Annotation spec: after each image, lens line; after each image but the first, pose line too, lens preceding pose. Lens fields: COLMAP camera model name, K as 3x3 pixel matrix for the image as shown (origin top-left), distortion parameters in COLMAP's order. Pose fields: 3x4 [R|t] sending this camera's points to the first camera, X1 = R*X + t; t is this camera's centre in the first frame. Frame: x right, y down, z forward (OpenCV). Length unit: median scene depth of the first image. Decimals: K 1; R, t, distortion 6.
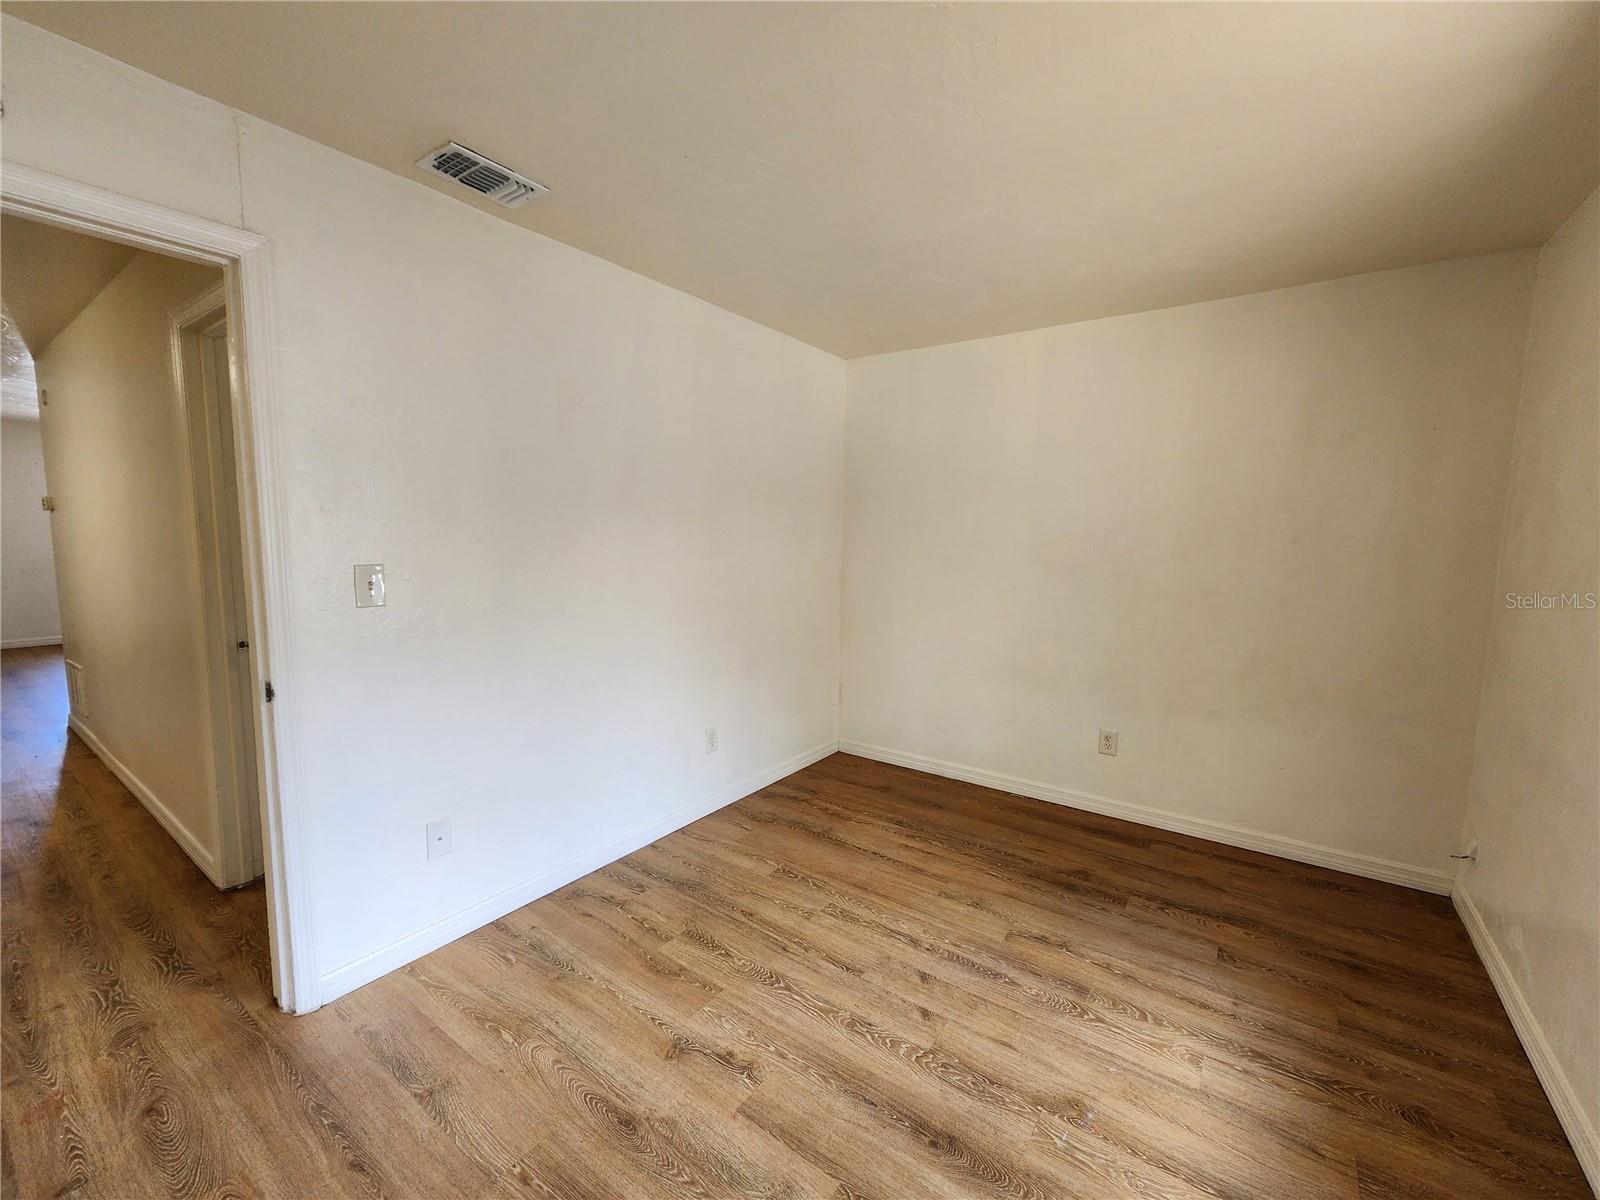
lens RADIAL K [[659.0, 0, 800.9], [0, 659.0, 599.9], [0, 0, 1]] dist [0.001926, -0.000488]
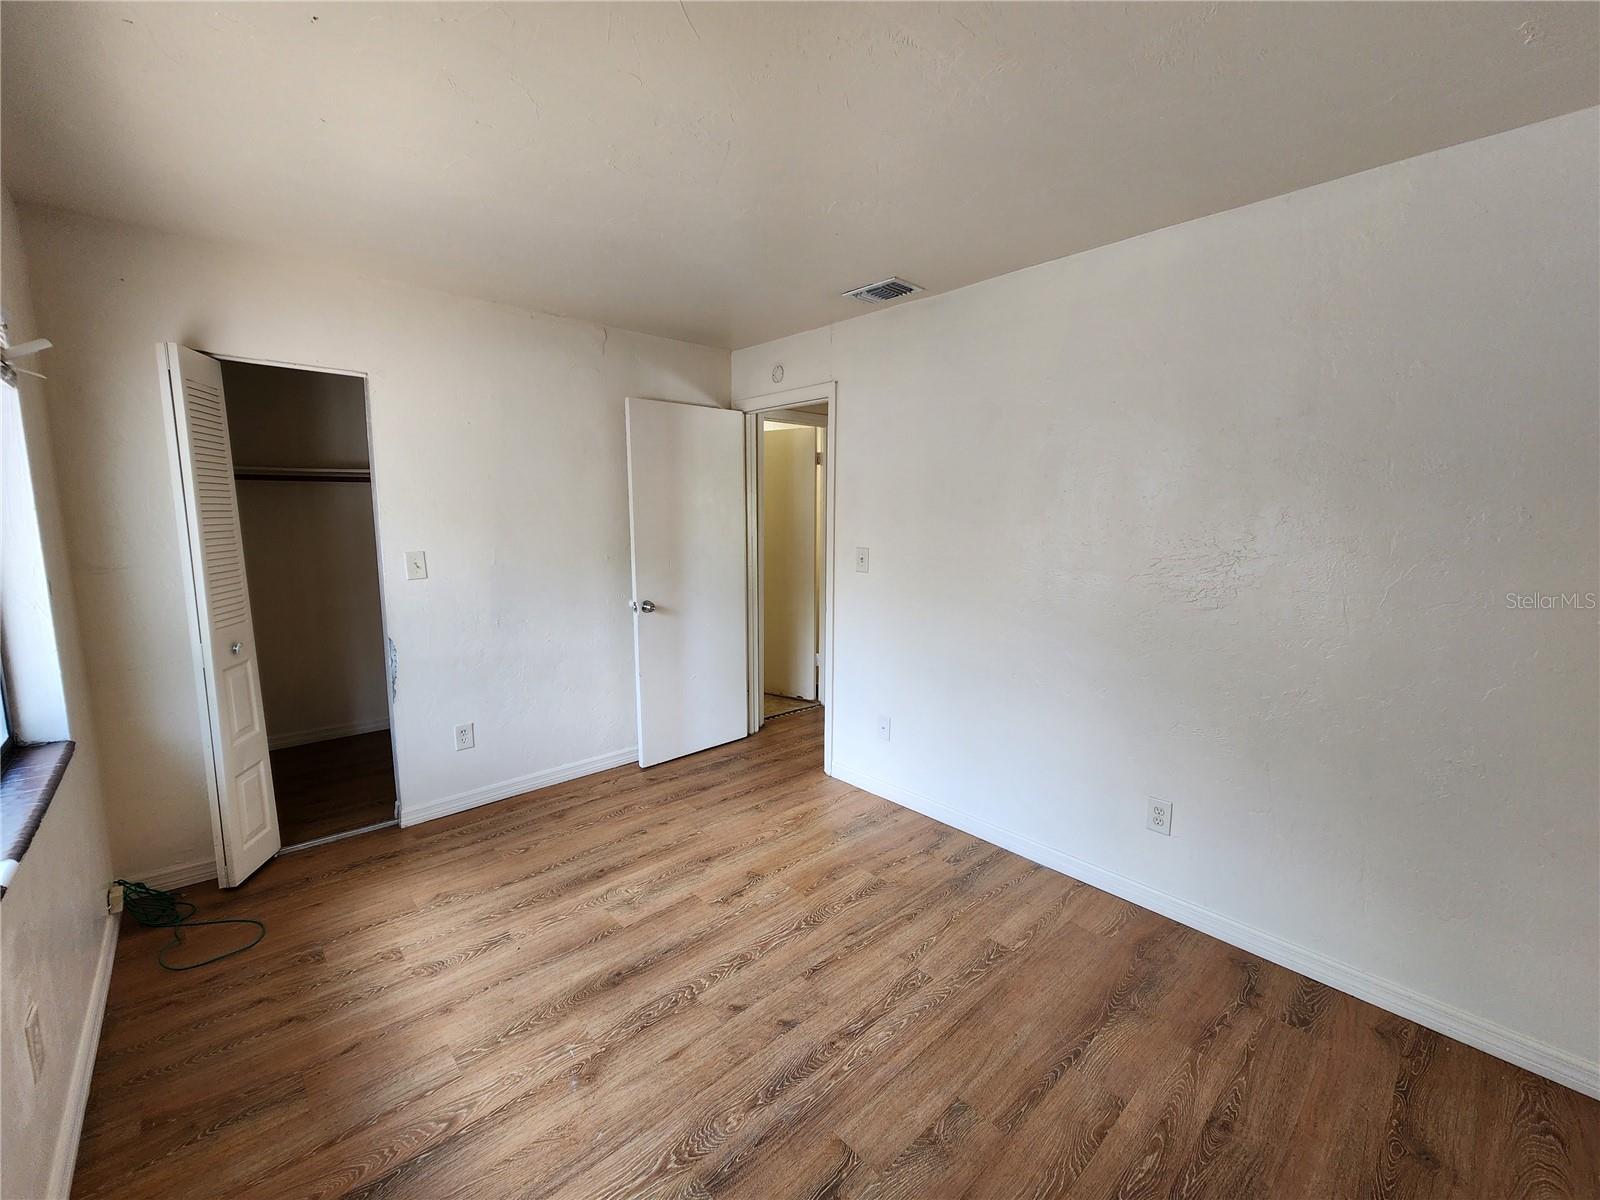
lens RADIAL K [[659.0, 0, 805.3], [0, 659.0, 600.9], [0, 0, 1]] dist [0.001926, -0.000488]
pose [[-0.202315, 0.118133, -0.972169, 1.007103], [-0.115185, 0.982937, 0.143412, -0.138888], [0.972523, 0.140994, -0.185256, 1.117709]]
